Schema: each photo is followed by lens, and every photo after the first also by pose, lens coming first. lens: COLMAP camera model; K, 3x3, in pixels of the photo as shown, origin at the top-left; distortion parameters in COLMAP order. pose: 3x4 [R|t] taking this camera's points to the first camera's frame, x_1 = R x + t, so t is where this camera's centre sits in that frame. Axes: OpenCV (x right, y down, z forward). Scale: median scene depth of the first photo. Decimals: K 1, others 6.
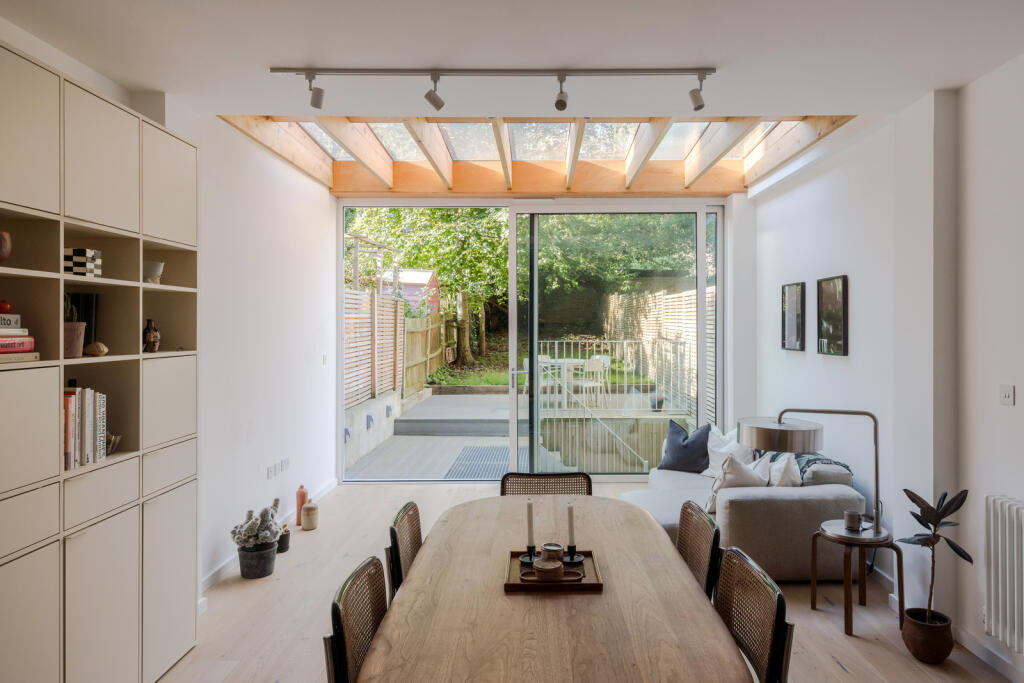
lens RADIAL K [[666.5, 0, 543.2], [0, 666.5, 323.0], [0, 0, 1]] dist [0.019931, -0.002714]
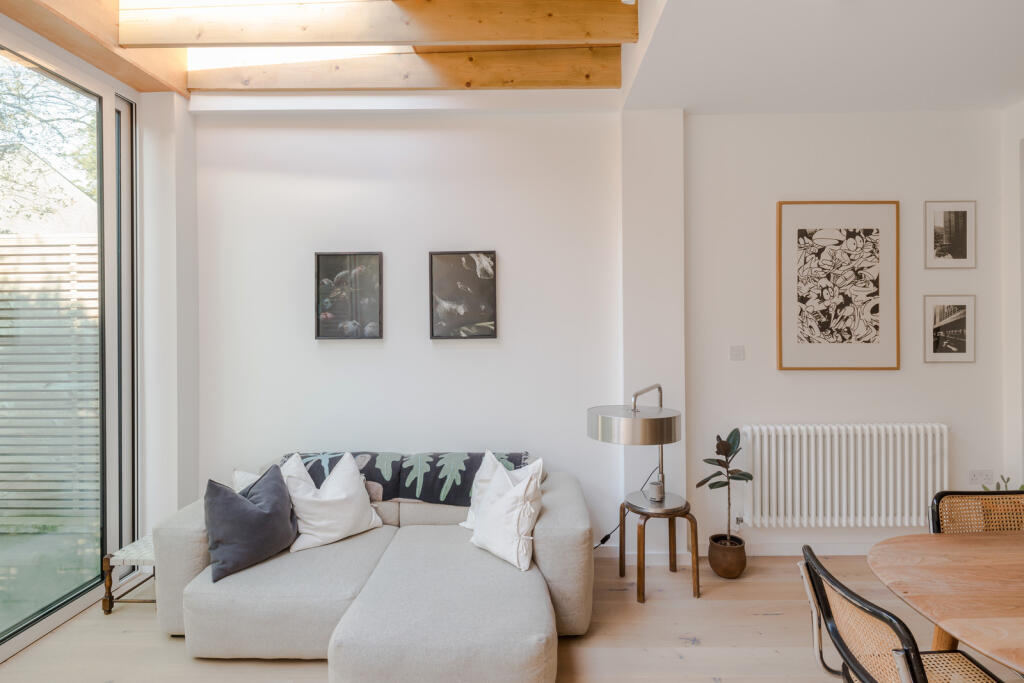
lens RADIAL K [[565.6, 0, 515.5], [0, 565.6, 320.7], [0, 0, 1]] dist [-0.000644, -0.000363]
pose [[0.016719, 0.000374, 0.999860, -0.331693], [0.006233, 0.999980, -0.000479, 0.025789], [-0.999841, 0.006240, 0.016717, 0.979916]]
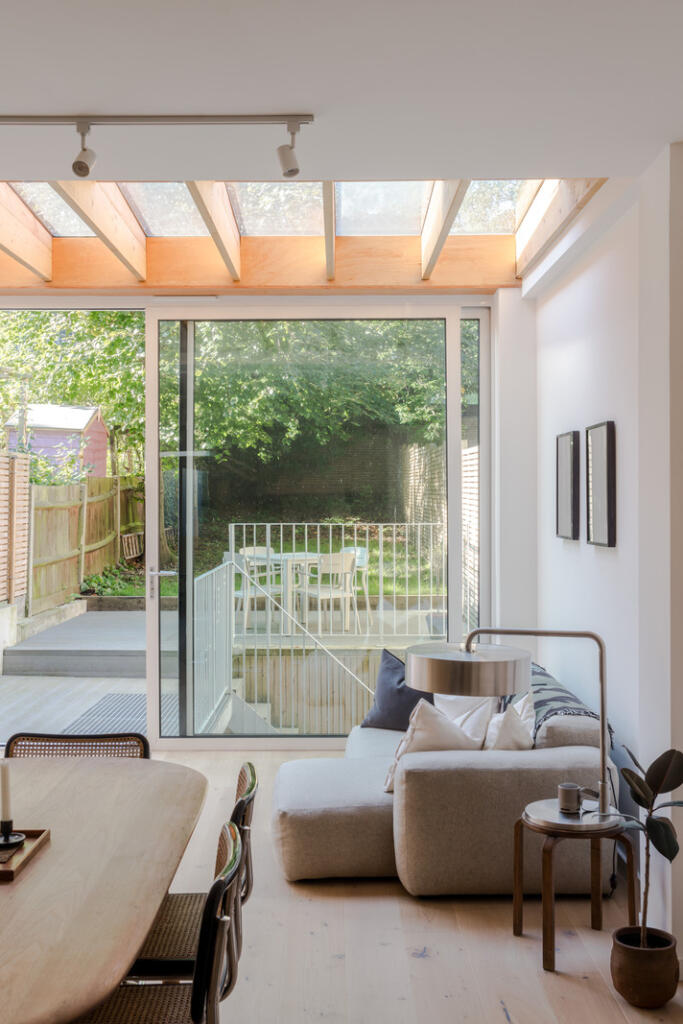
lens RADIAL K [[1124.0, 0, 339.5], [0, 1124.0, 482.1], [0, 0, 1]] dist [-0.012722, -0.002879]
pose [[0.999990, 0.001710, -0.004120, 0.200250], [-0.001752, 0.999948, -0.010066, -0.001968], [0.004103, 0.010073, 0.999941, -0.079888]]
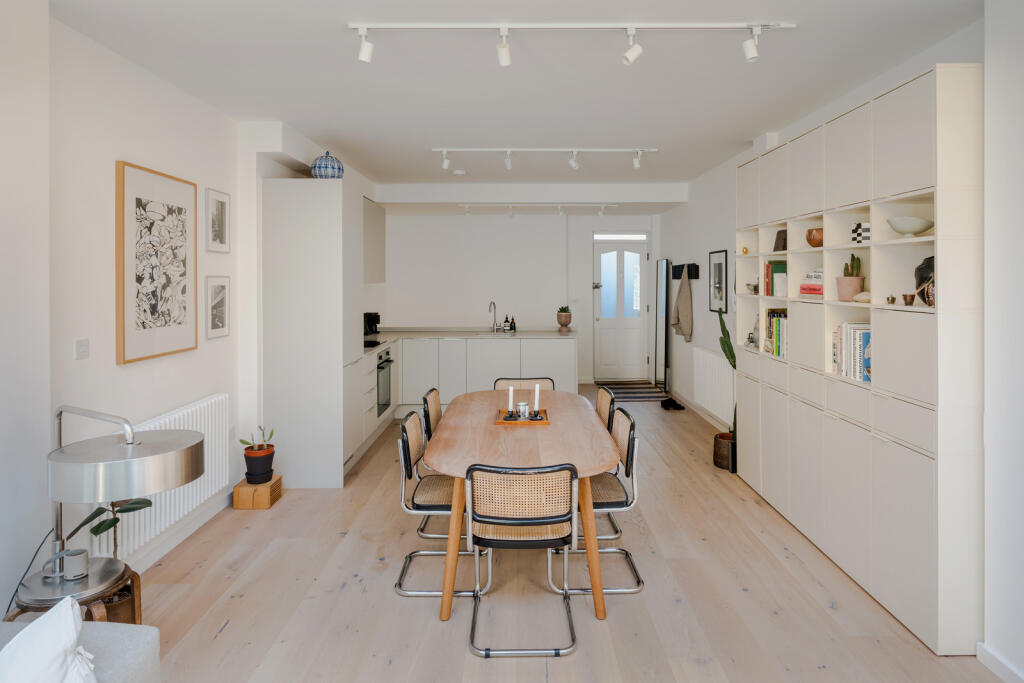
lens RADIAL K [[623.3, 0, 508.9], [0, 623.3, 280.2], [0, 0, 1]] dist [0.001292, -0.000030]
pose [[-0.999708, 0.004951, 0.023654, 0.000136], [0.004950, 0.999988, -0.000107, 0.001603], [-0.023654, 0.000010, -0.999720, 1.336946]]
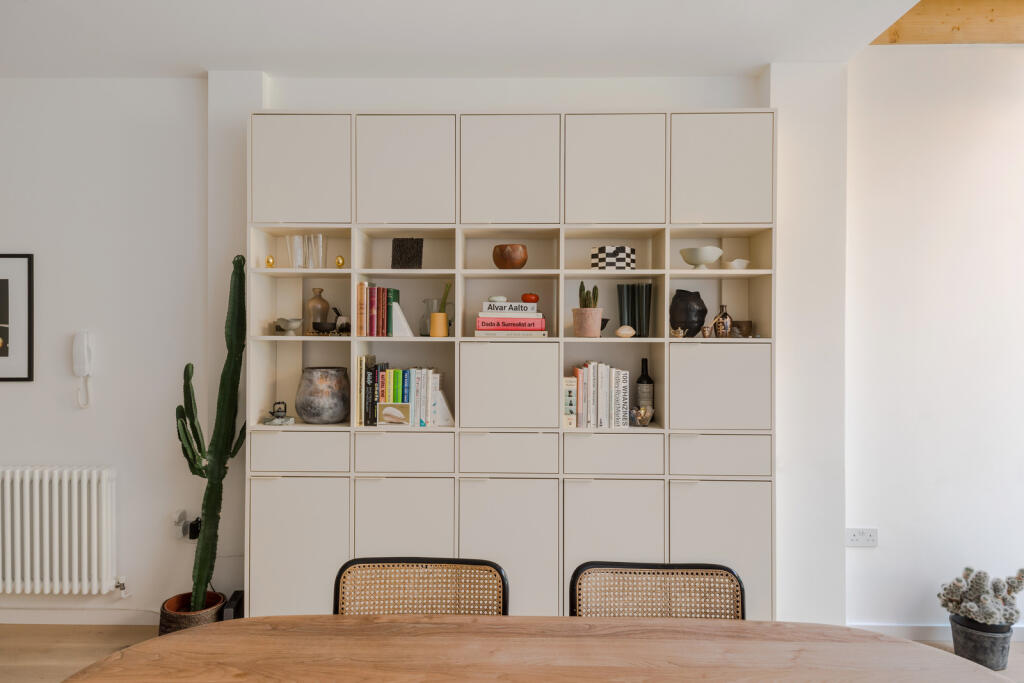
lens RADIAL K [[654.0, 0, 512.0], [0, 654.0, 341.5], [0, 0, 1]] dist [0.029580, -0.000316]
pose [[-0.020491, 0.007771, -0.999760, 0.275676], [0.000915, 0.999970, 0.007754, 0.028006], [0.999790, -0.000756, -0.020498, 0.497589]]
